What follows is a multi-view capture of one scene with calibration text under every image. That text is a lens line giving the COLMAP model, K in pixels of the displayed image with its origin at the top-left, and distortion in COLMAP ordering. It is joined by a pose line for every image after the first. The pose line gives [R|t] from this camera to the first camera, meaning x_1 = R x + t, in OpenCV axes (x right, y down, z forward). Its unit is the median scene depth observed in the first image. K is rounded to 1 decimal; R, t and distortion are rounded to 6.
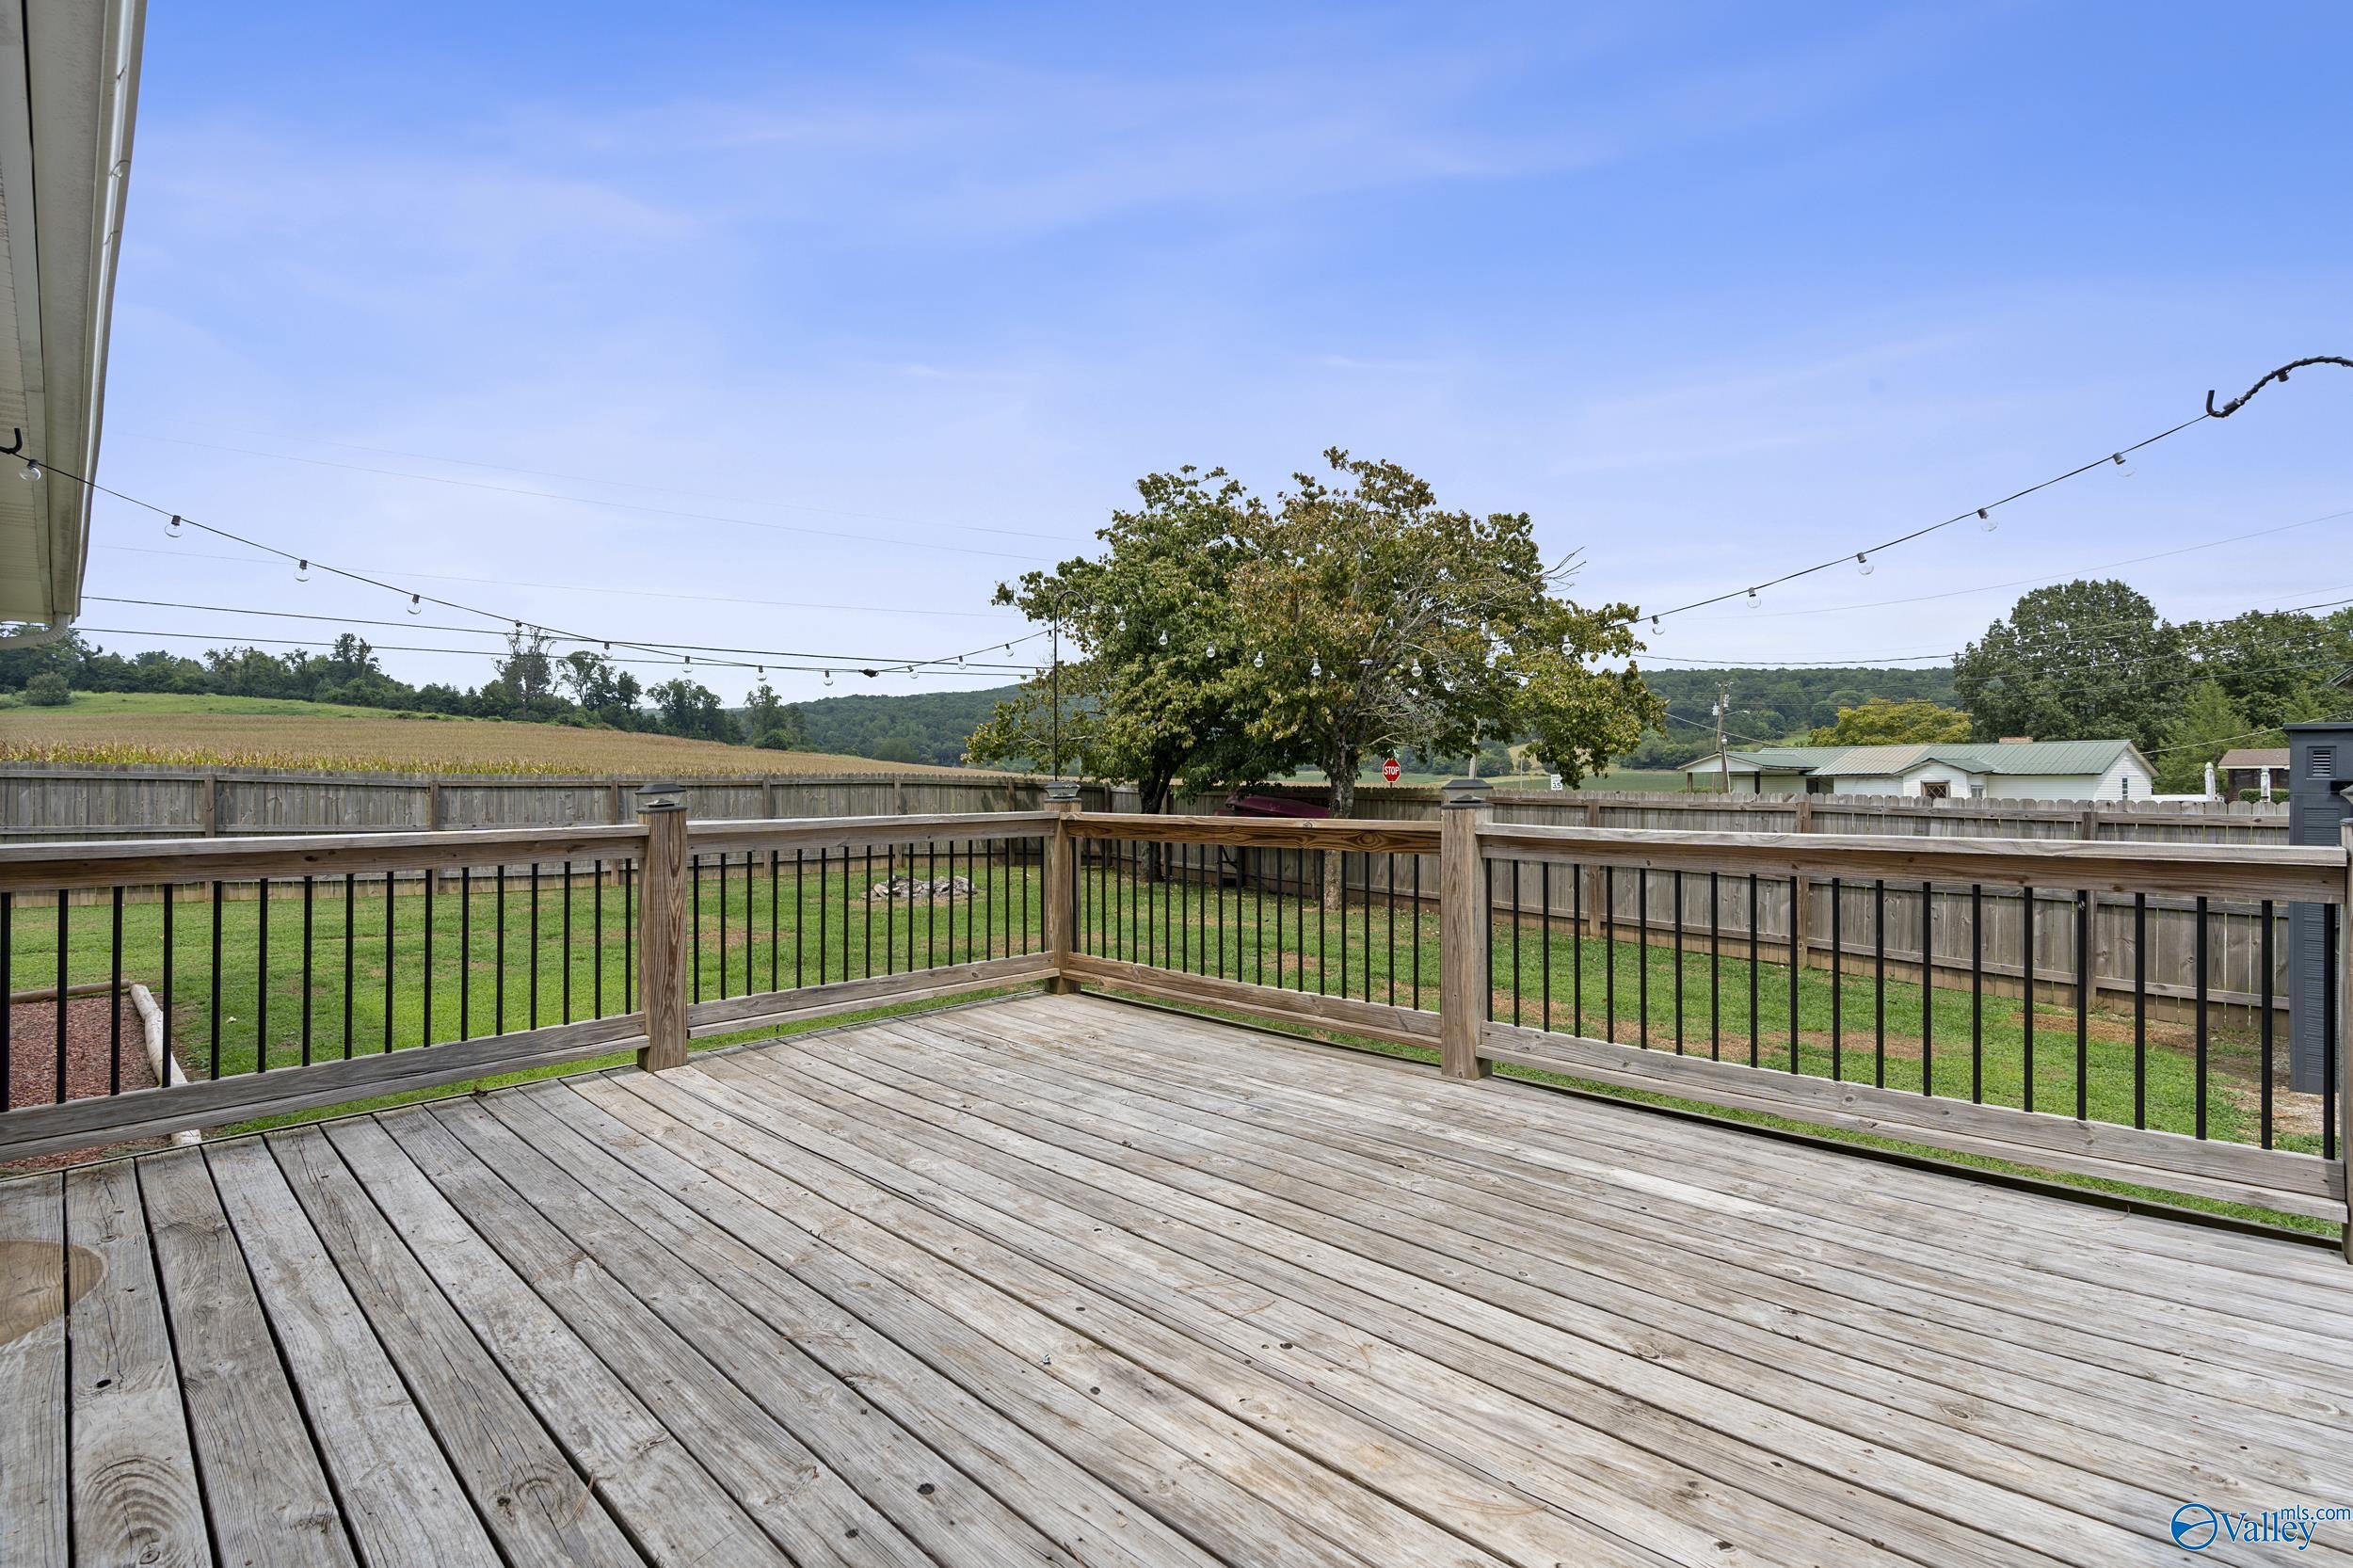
lens RADIAL K [[1063.0, 0, 1189.3], [0, 1063.0, 781.4], [0, 0, 1]] dist [-0.013996, 0.000139]
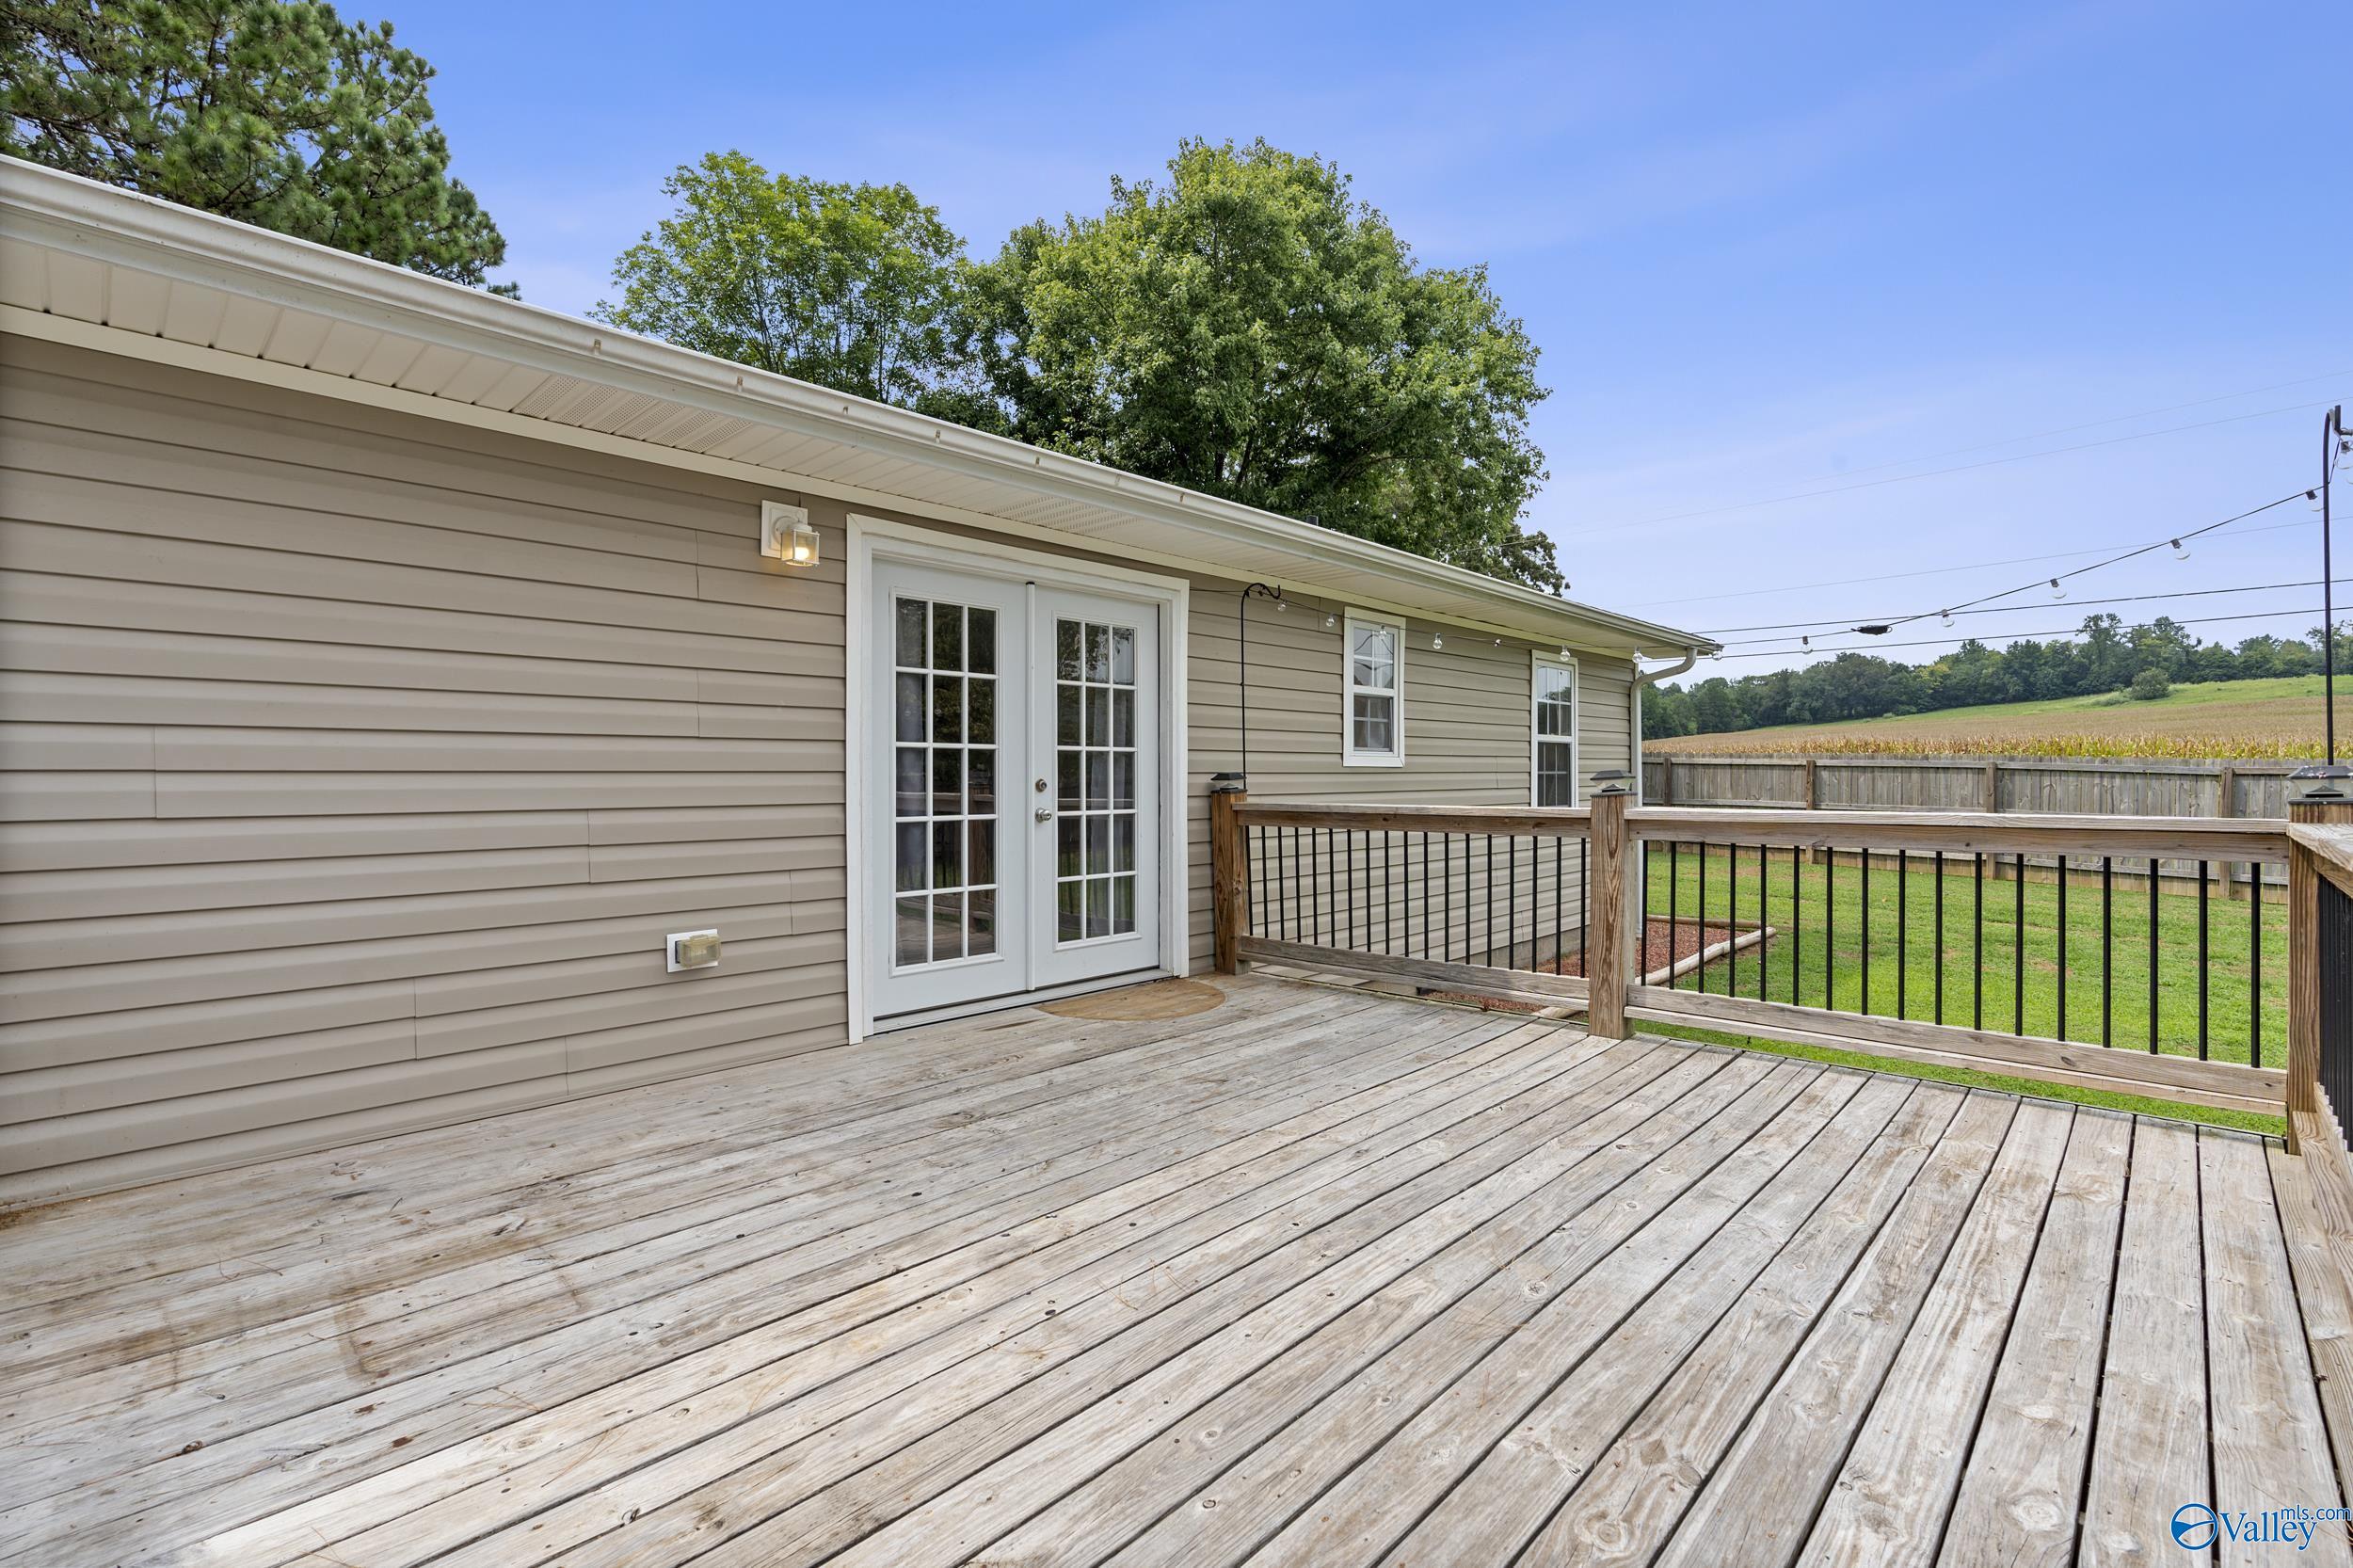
lens RADIAL K [[1063.0, 0, 1189.2], [0, 1063.0, 775.6], [0, 0, 1]] dist [-0.013996, 0.000139]
pose [[0.000448, 0.004622, -0.999989, 0.669534], [0.001864, 0.999988, 0.004623, 0.001536], [0.999998, -0.001866, 0.000439, 0.675389]]
